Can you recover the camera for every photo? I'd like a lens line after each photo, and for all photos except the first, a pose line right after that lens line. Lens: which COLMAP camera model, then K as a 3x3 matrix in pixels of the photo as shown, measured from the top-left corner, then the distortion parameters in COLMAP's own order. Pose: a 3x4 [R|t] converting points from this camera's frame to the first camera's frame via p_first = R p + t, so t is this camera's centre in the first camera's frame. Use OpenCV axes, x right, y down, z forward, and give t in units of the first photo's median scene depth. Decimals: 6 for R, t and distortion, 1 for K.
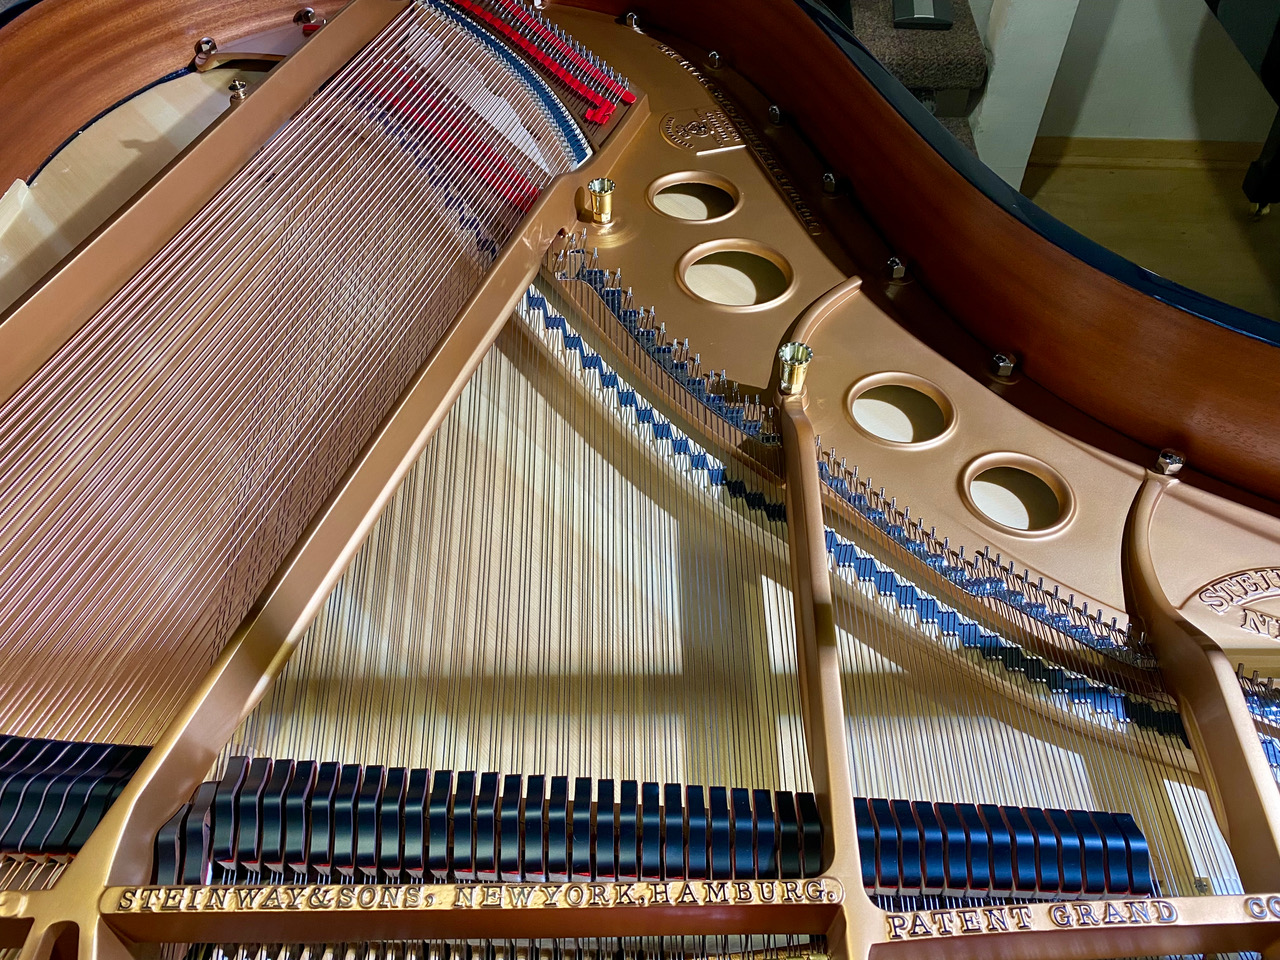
lens RADIAL K [[967.7, 0, 640.0], [0, 967.7, 480.0], [0, 0, 1]] dist [0.009564, -0.001366]
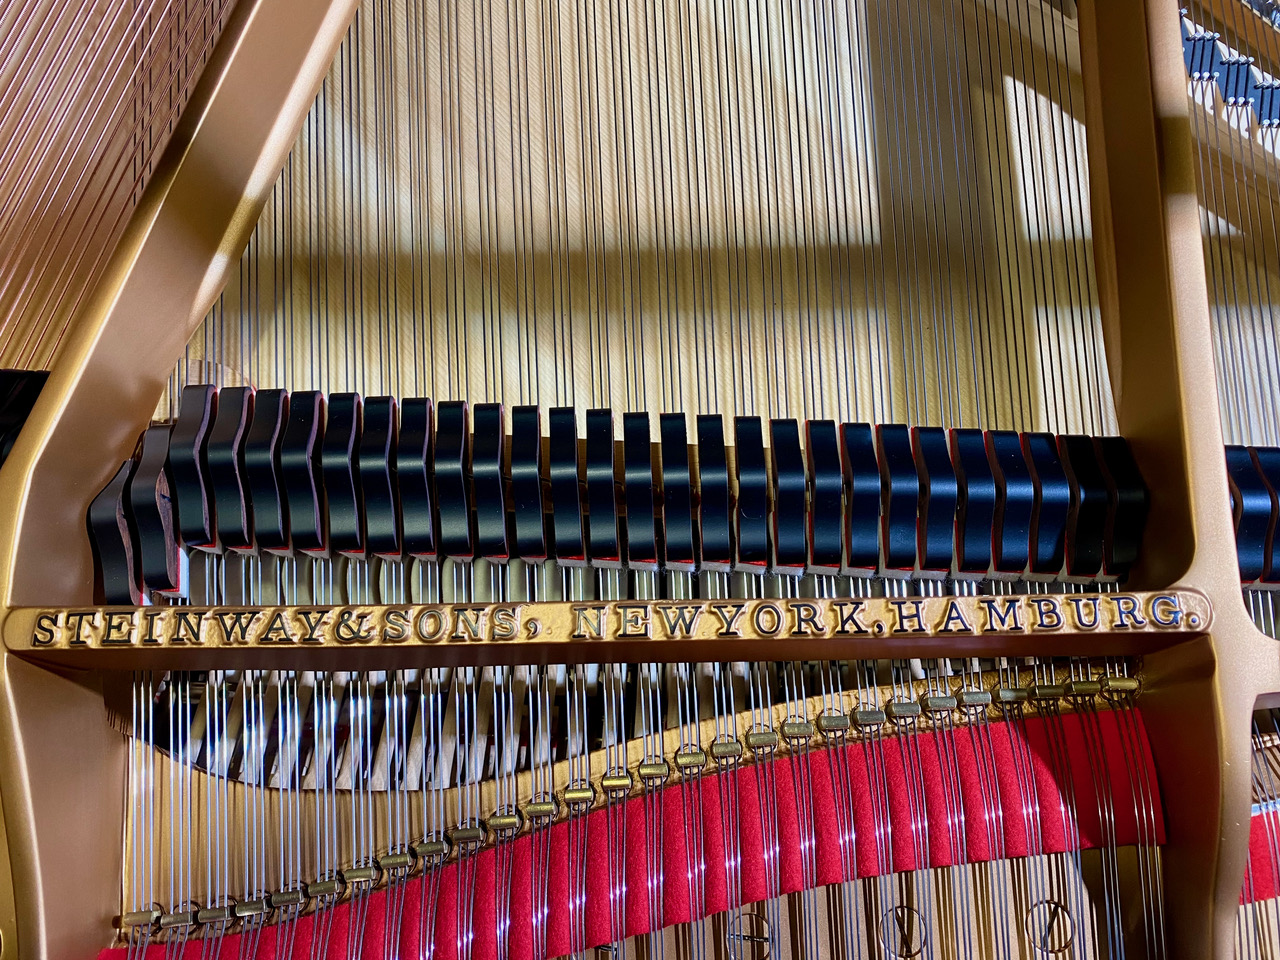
lens RADIAL K [[962.9, 0, 705.6], [0, 962.9, 481.0], [0, 0, 1]] dist [0.028849, -0.047987]
pose [[0.999666, -0.019230, 0.017272, -0.107088], [0.009403, 0.892984, 0.449991, 0.067719], [-0.024077, -0.449678, 0.892866, 0.457250]]
